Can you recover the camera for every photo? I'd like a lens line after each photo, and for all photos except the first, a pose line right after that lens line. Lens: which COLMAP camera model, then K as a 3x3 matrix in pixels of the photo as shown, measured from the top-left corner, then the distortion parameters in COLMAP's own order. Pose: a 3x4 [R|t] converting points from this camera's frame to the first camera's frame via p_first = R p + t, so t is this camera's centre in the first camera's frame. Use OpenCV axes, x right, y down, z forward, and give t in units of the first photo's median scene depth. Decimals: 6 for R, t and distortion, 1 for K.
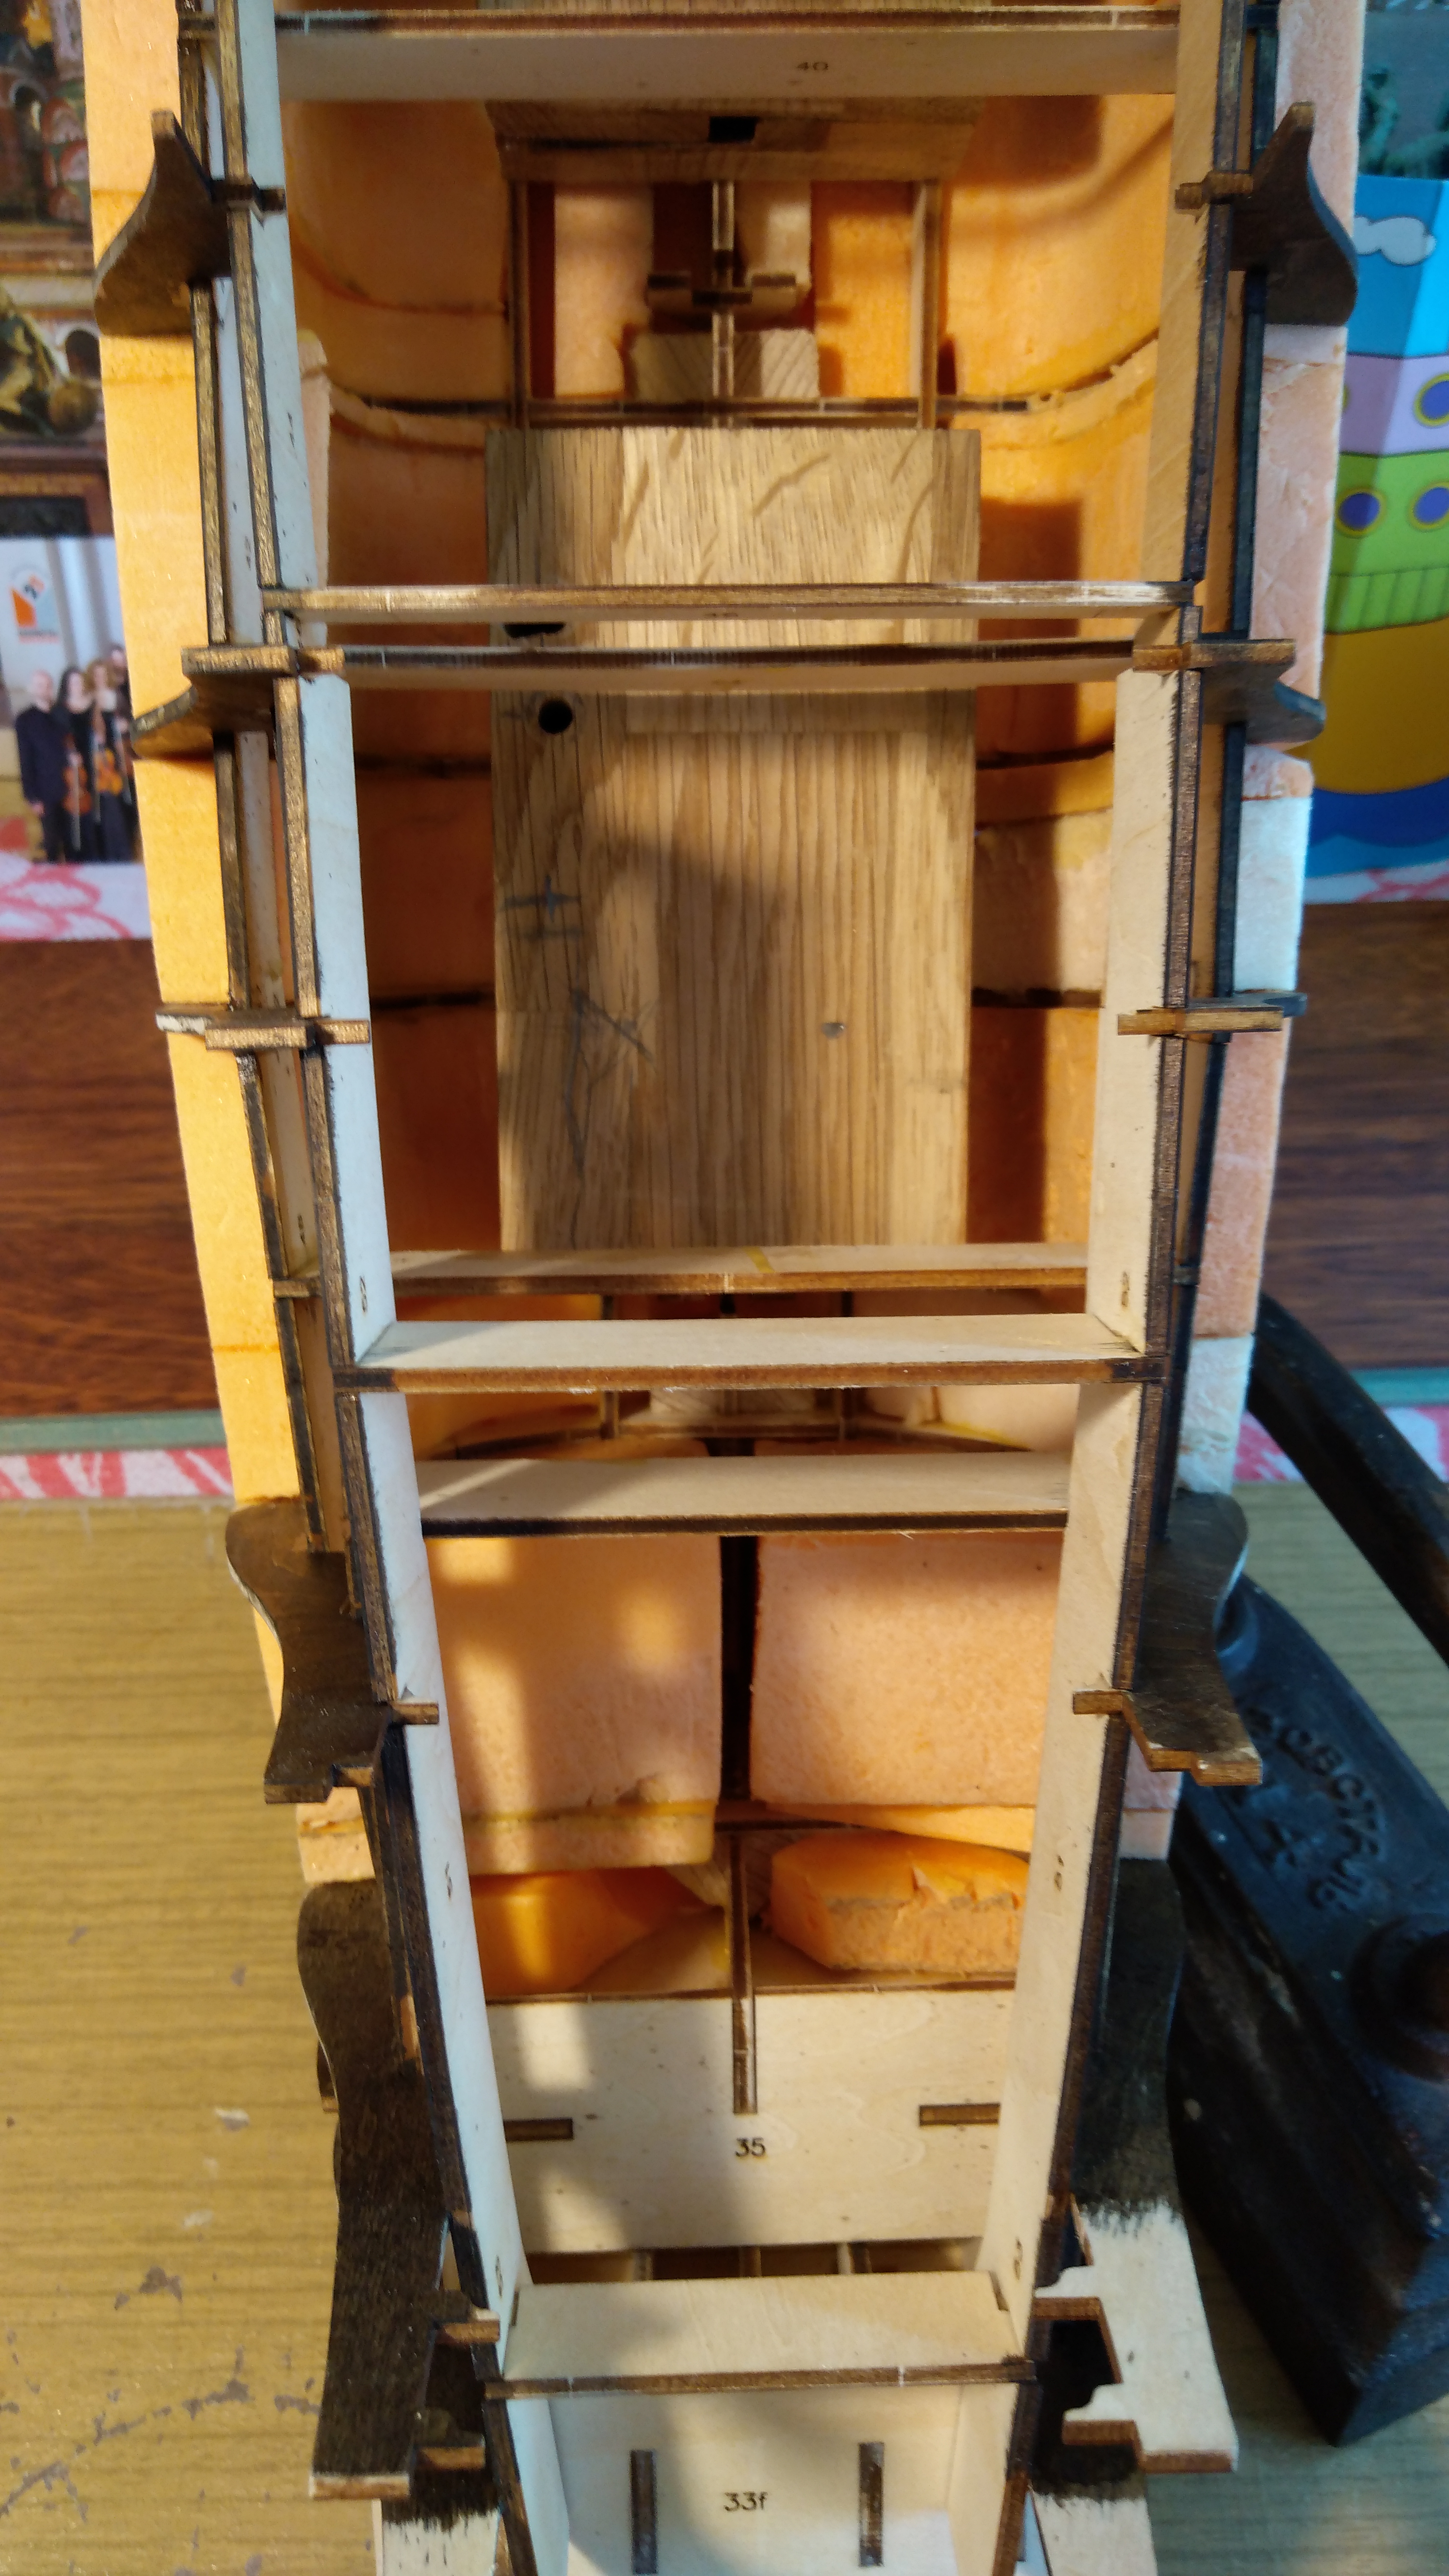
lens RADIAL K [[2017.9, 0, 725.0], [0, 2017.9, 1295.8], [0, 0, 1]] dist [0.066199, -0.085422]
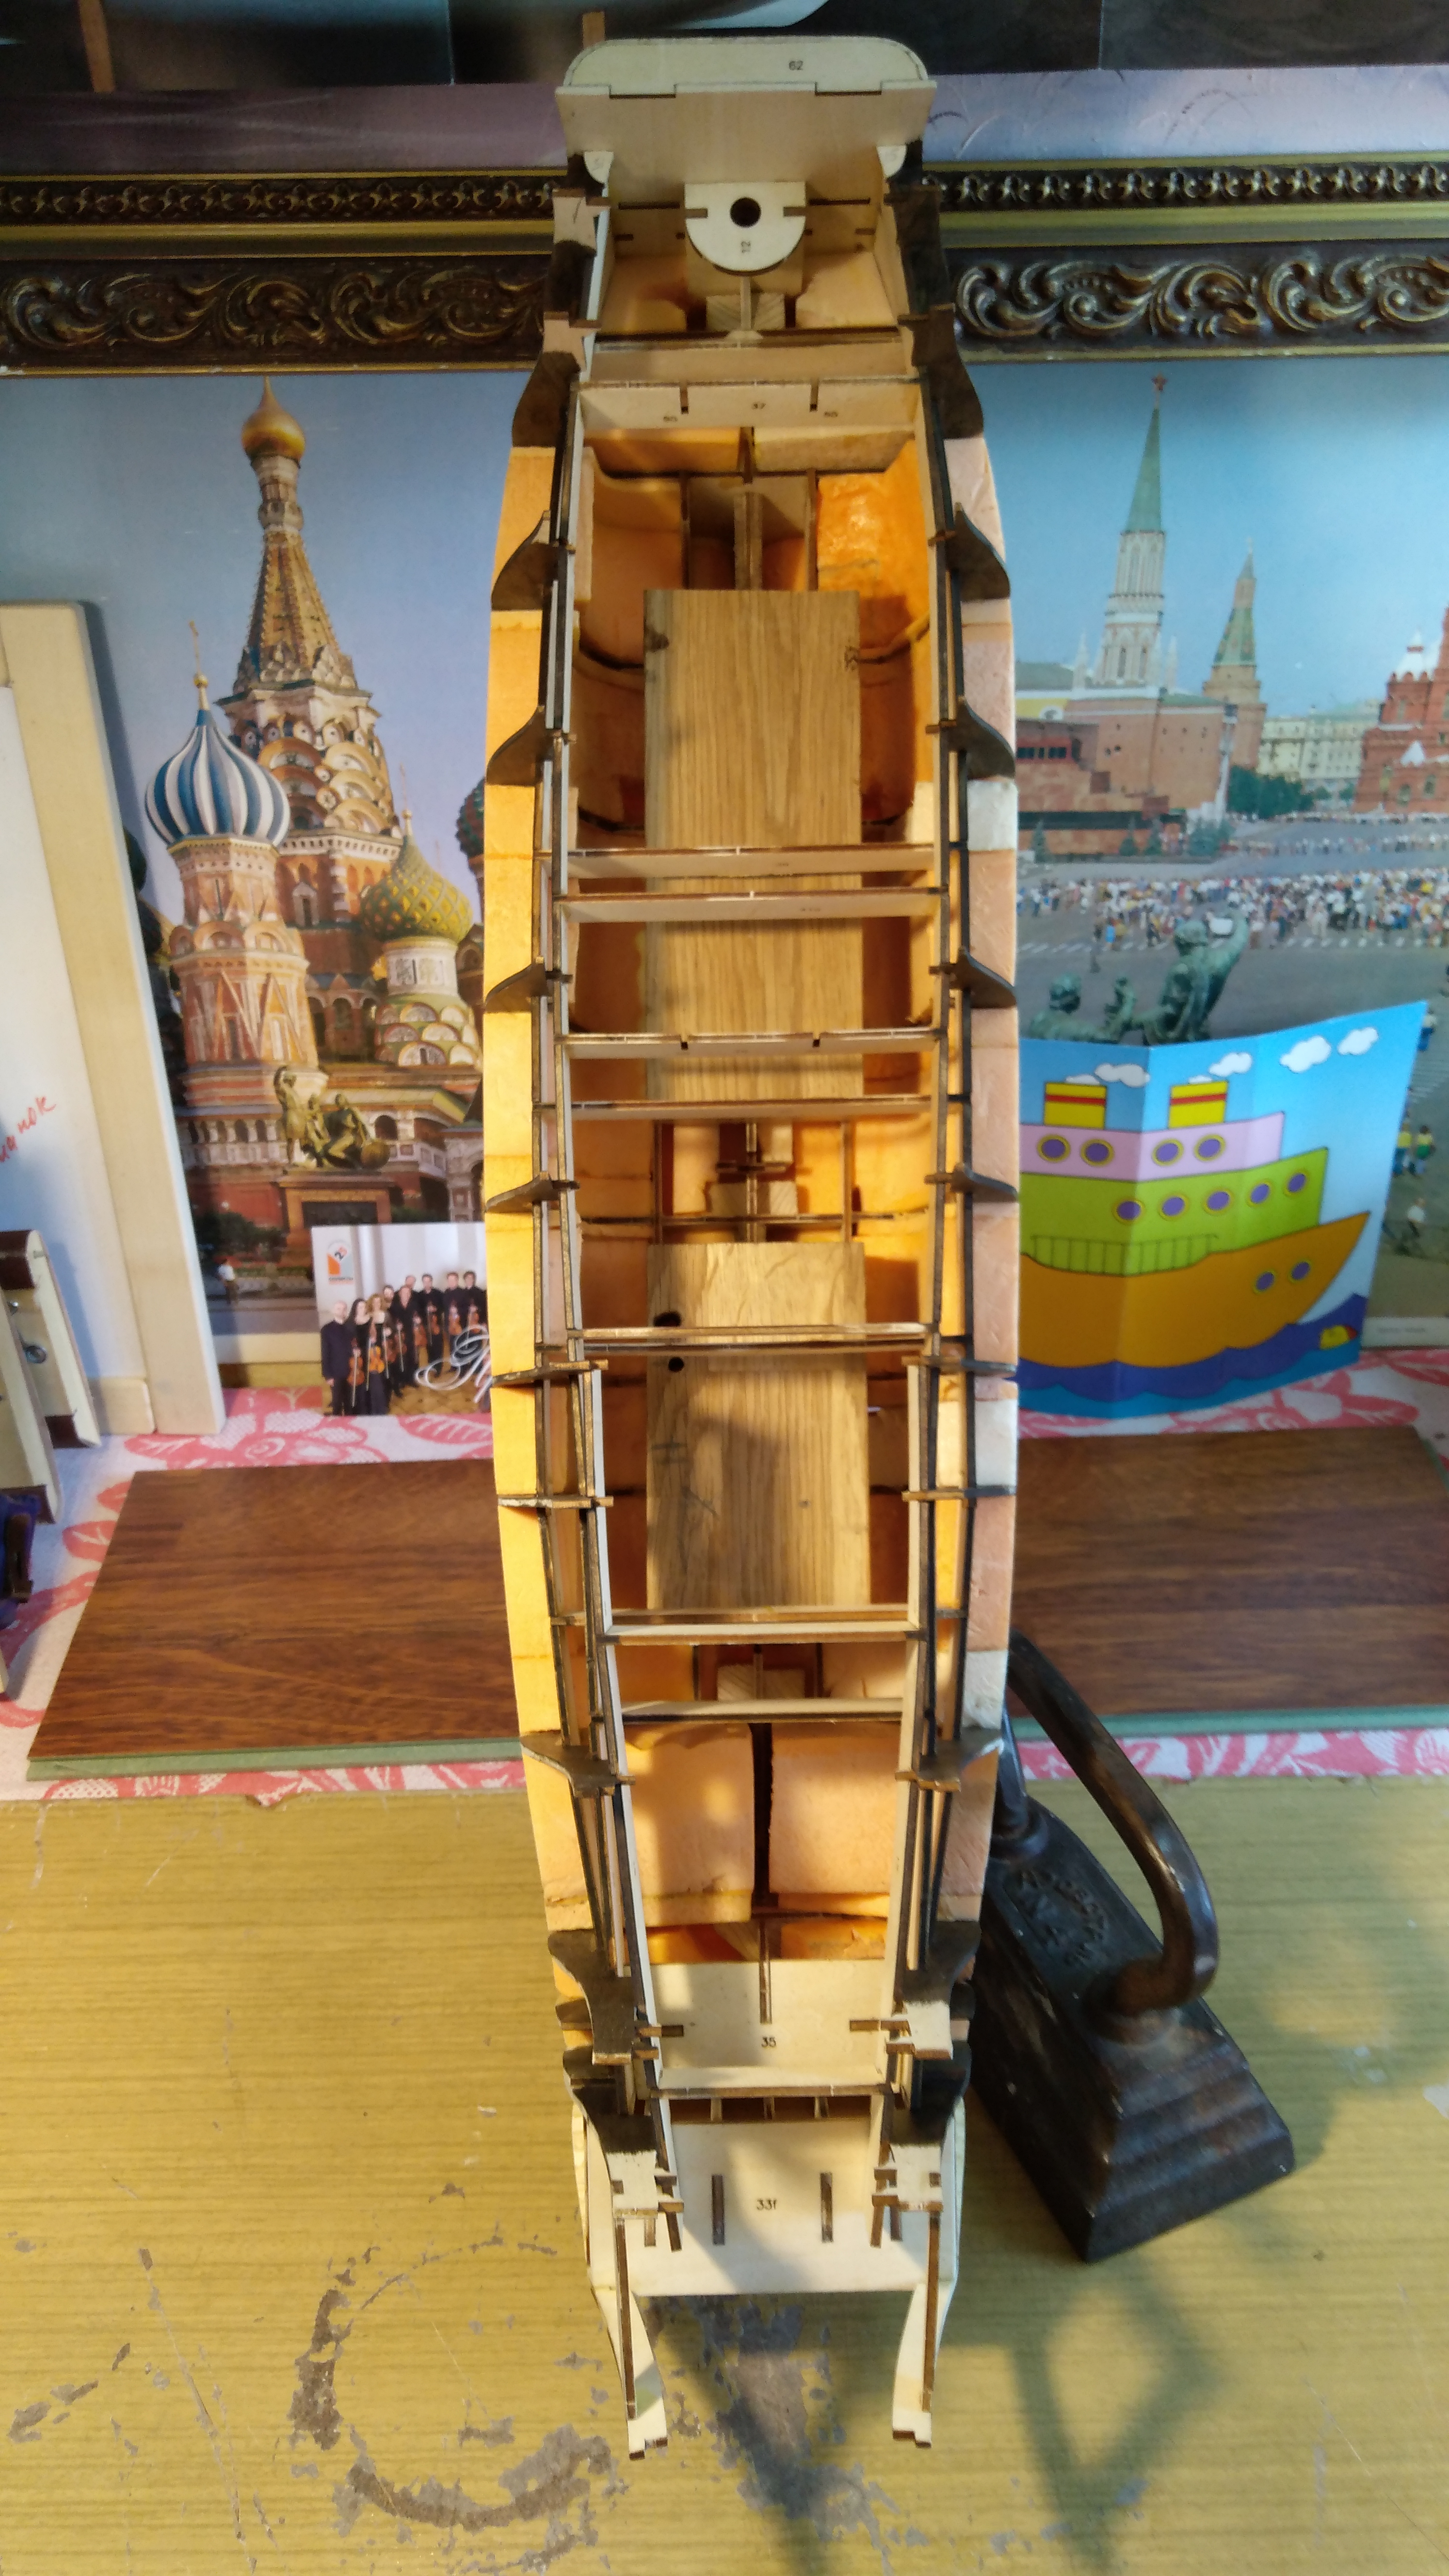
lens RADIAL K [[2017.9, 0, 742.4], [0, 2017.9, 1278.1], [0, 0, 1]] dist [0.066199, -0.085422]
pose [[0.999832, -0.008933, -0.015999, 0.022706], [0.004543, 0.966703, -0.255861, 0.171111], [0.017752, 0.255745, 0.966581, -1.052215]]
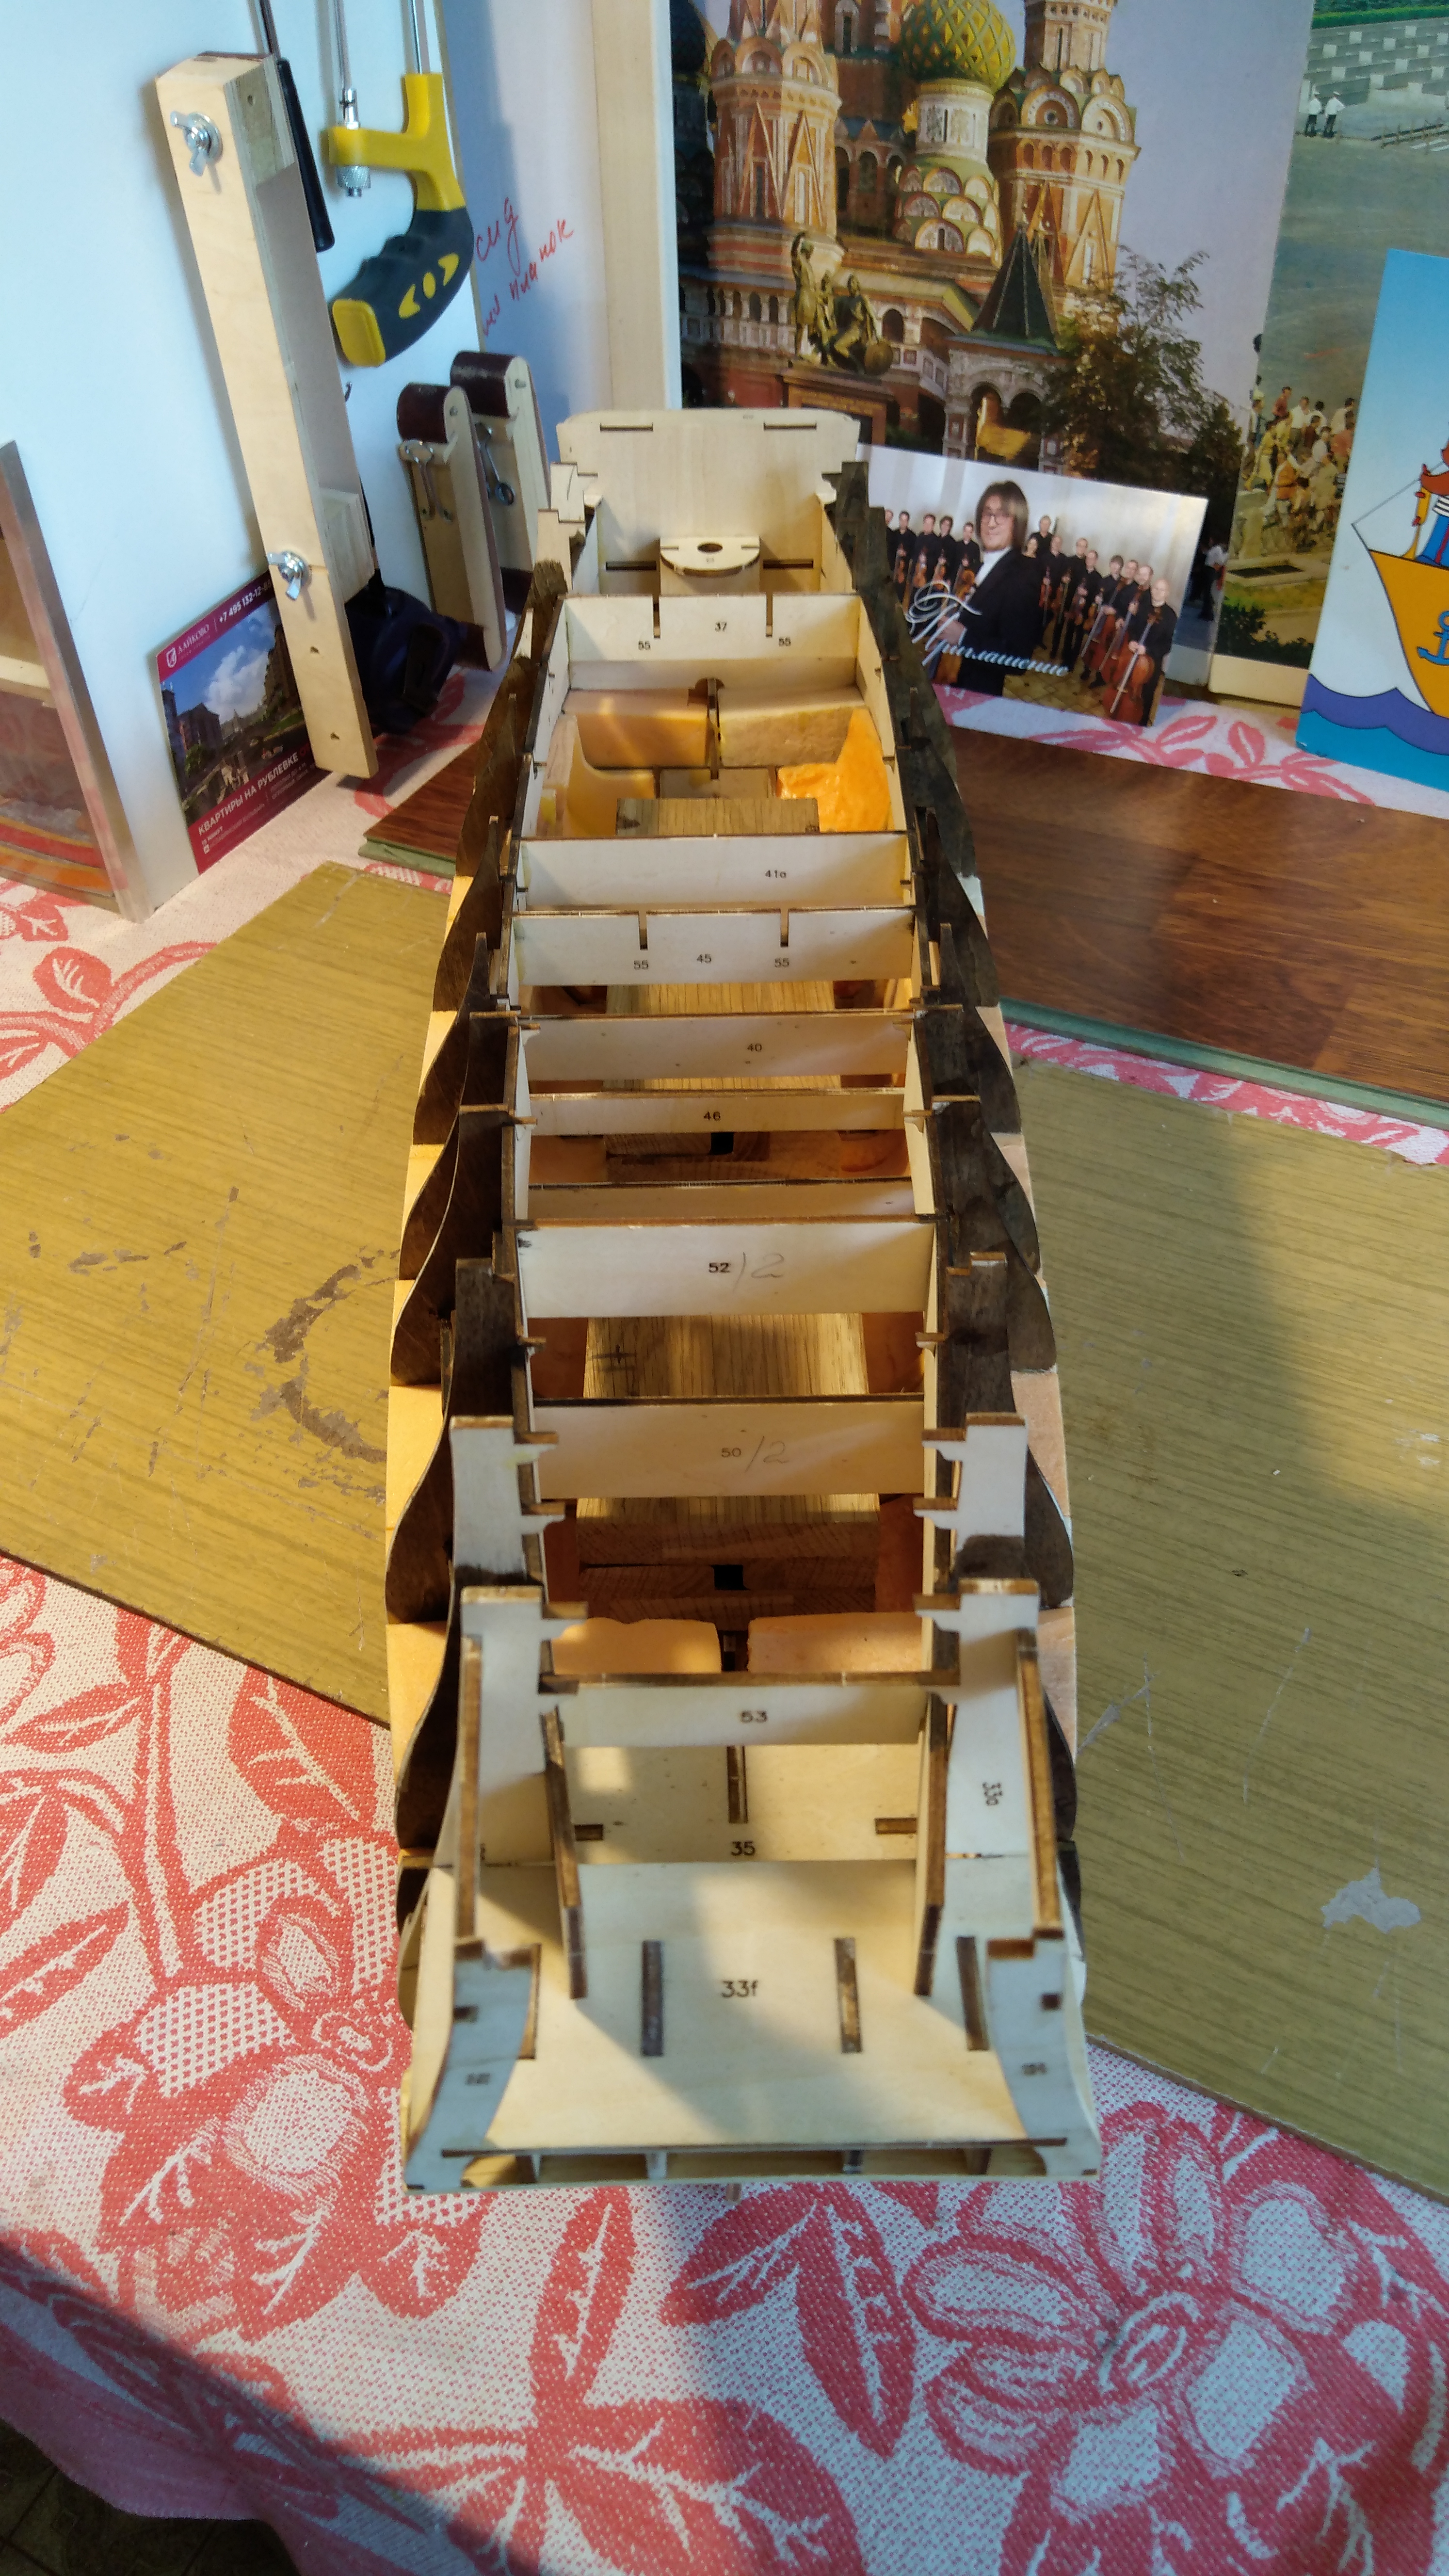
lens RADIAL K [[2017.9, 0, 732.4], [0, 2017.9, 1292.0], [0, 0, 1]] dist [0.066199, -0.085422]
pose [[0.867279, 0.312923, -0.387178, 0.738059], [-0.335434, 0.942011, 0.009976, 0.471829], [0.367848, 0.121220, 0.921951, -0.719294]]
